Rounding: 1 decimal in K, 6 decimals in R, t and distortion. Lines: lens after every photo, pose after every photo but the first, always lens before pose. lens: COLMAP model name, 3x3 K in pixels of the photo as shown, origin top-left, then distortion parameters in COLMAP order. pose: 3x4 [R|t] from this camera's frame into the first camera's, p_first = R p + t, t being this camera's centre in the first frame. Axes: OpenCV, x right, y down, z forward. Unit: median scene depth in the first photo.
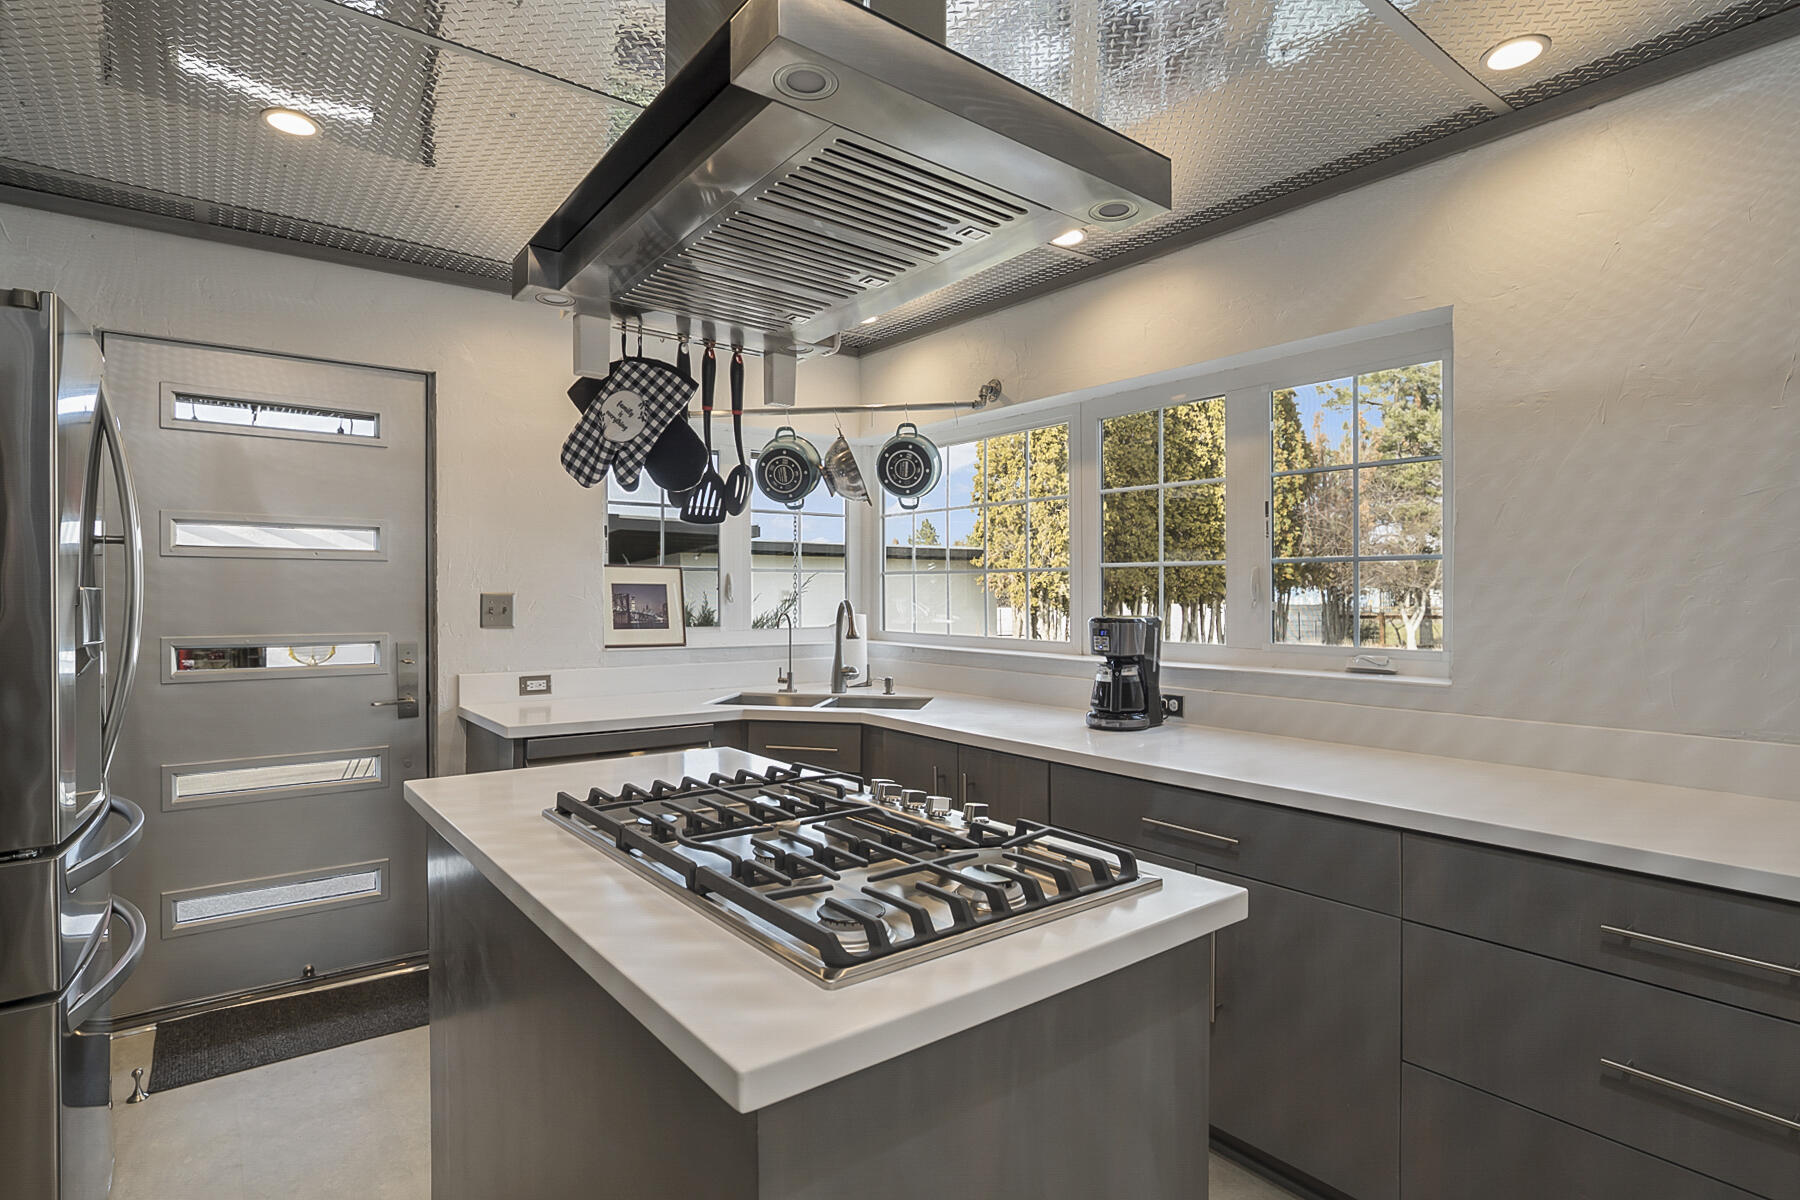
lens RADIAL K [[914.2, 0, 905.6], [0, 914.2, 602.5], [0, 0, 1]] dist [-0.016985, 0.009763]
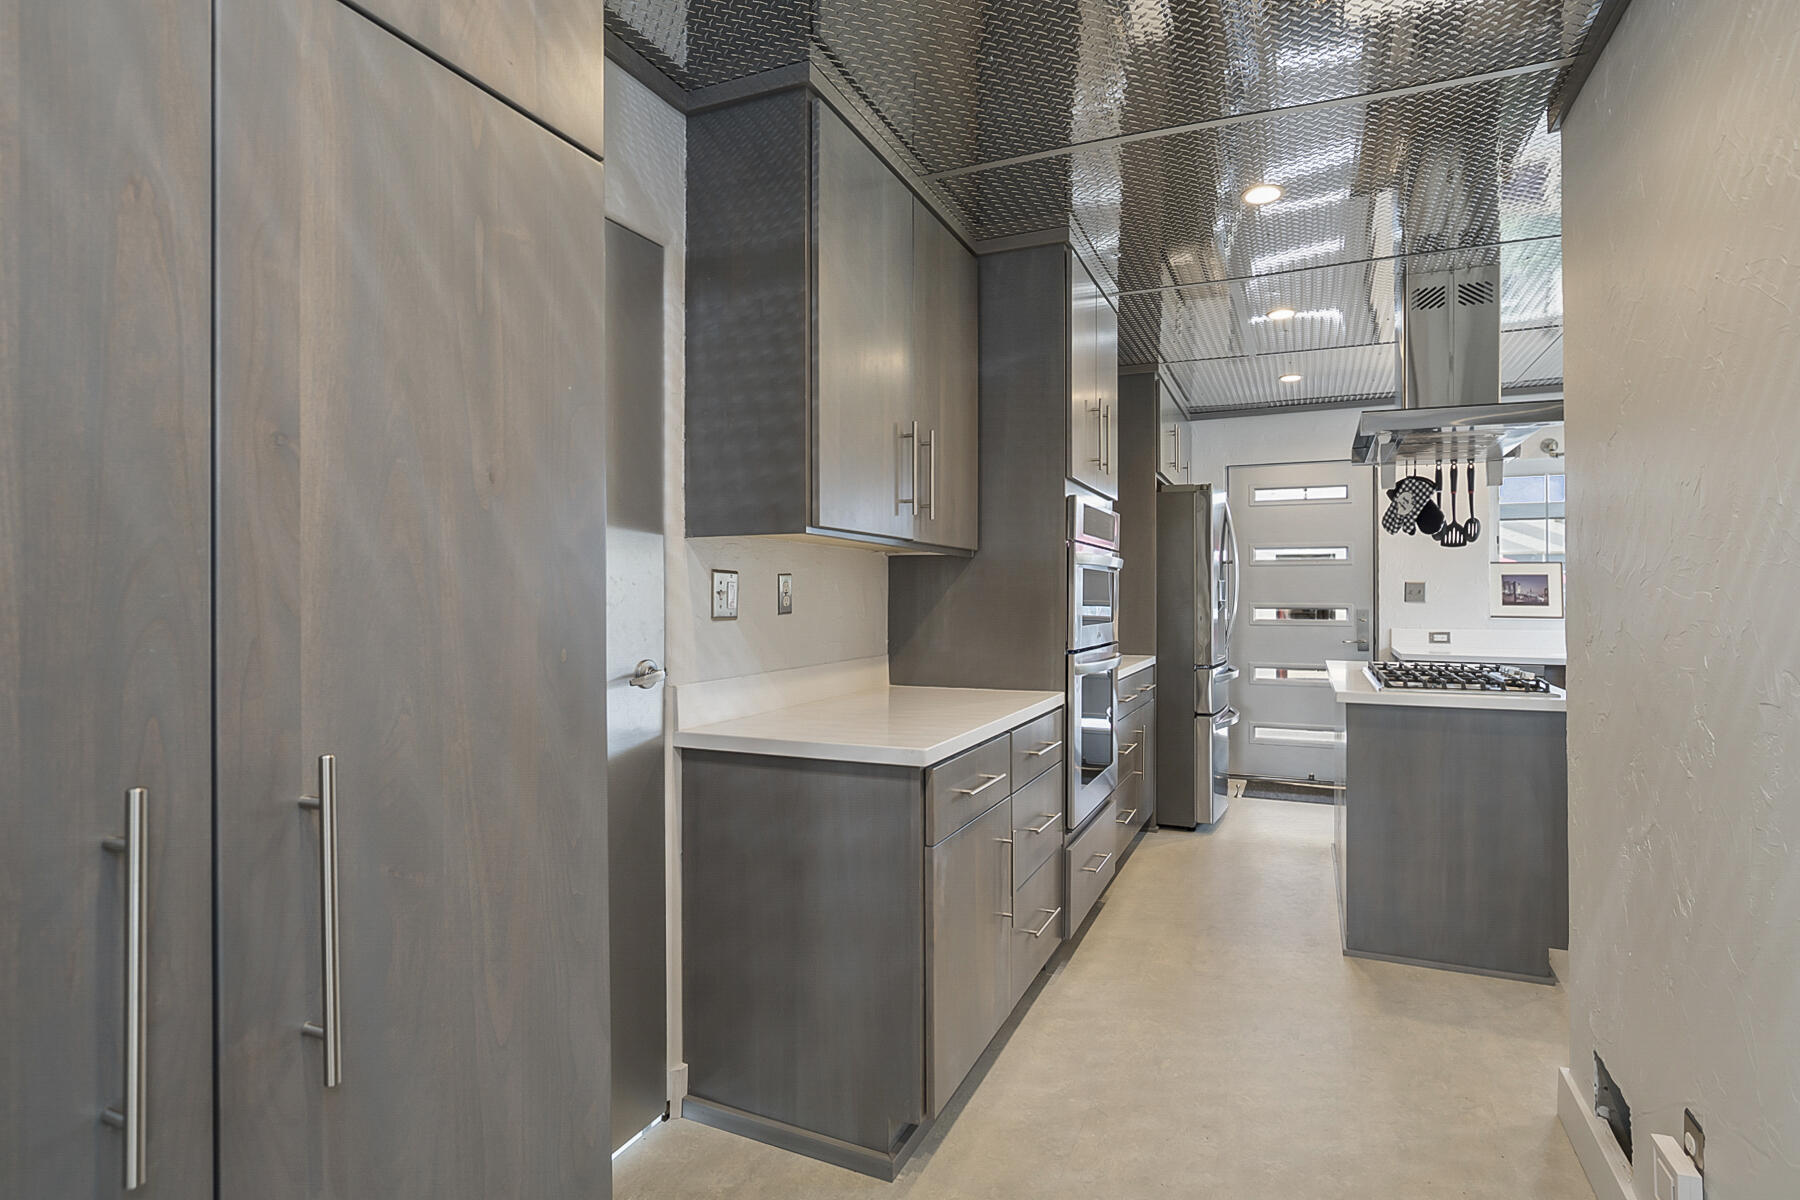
lens RADIAL K [[914.2, 0, 905.6], [0, 914.2, 602.5], [0, 0, 1]] dist [-0.016985, 0.009763]
pose [[0.475748, 0.014103, -0.879468, 0.765767], [-0.003794, 0.999895, 0.013982, 0.011452], [0.879573, -0.003315, 0.475752, -0.823016]]
